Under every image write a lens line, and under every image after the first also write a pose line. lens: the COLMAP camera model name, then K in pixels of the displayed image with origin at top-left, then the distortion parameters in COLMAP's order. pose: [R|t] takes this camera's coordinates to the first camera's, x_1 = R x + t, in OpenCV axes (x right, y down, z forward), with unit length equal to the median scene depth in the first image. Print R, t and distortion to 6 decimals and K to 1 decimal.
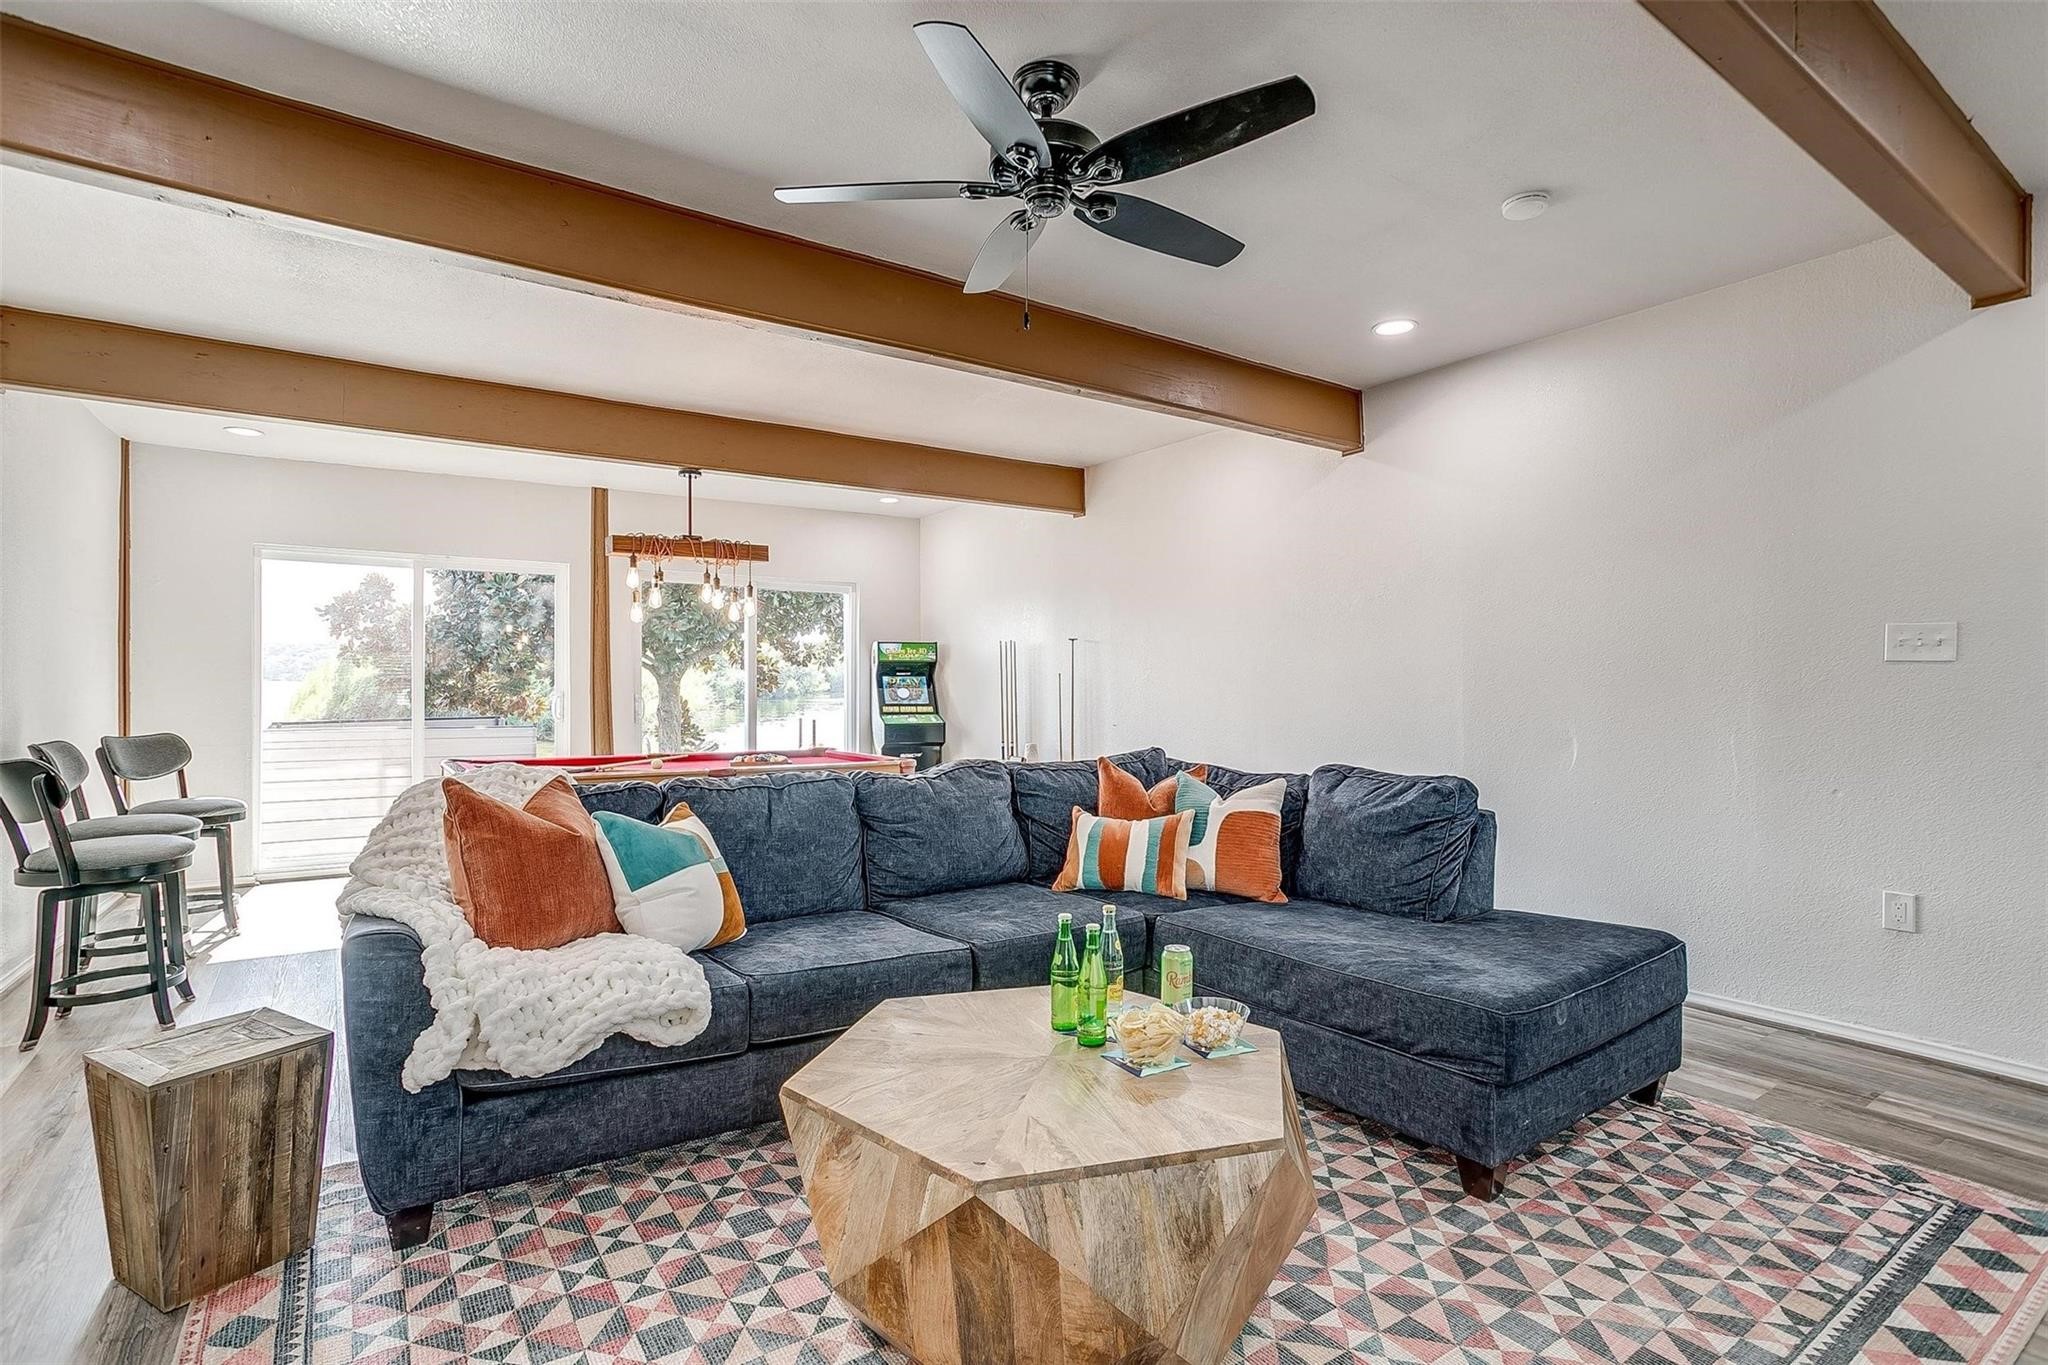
lens RADIAL K [[1010.7, 0, 1003.7], [0, 1010.7, 661.5], [0, 0, 1]] dist [-0.000532, 0.007830]
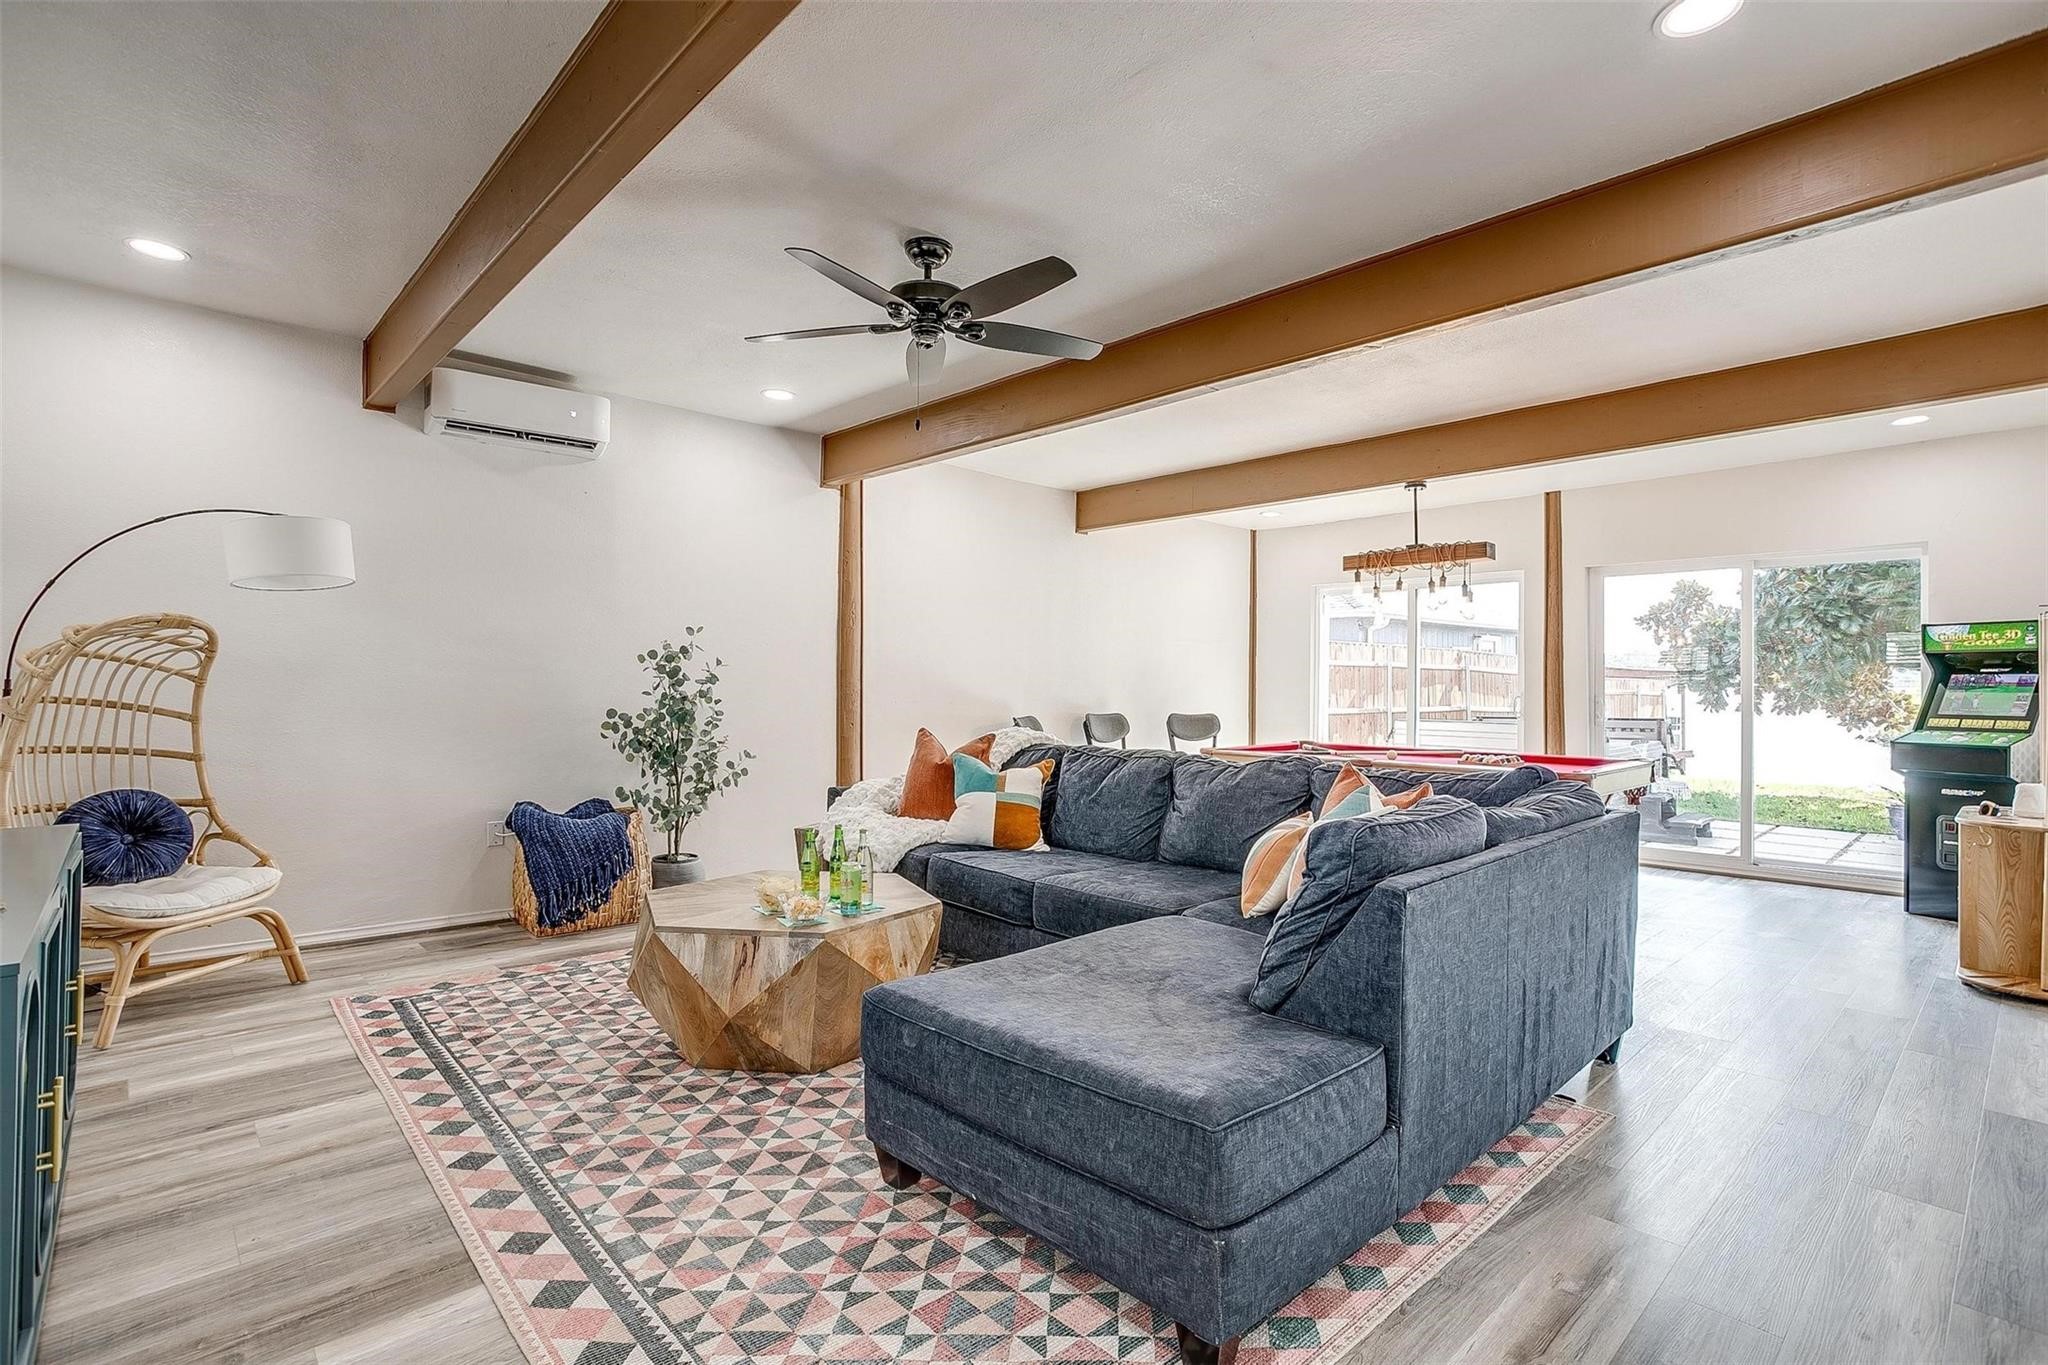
lens RADIAL K [[956.0, 0, 1022.9], [0, 956.0, 696.6], [0, 0, 1]] dist [-0.026569, -0.000267]
pose [[0.132981, 0.013925, -0.991021, 0.631751], [0.018091, 0.999701, 0.016475, 0.012228], [0.990954, -0.020119, 0.132689, 0.446034]]
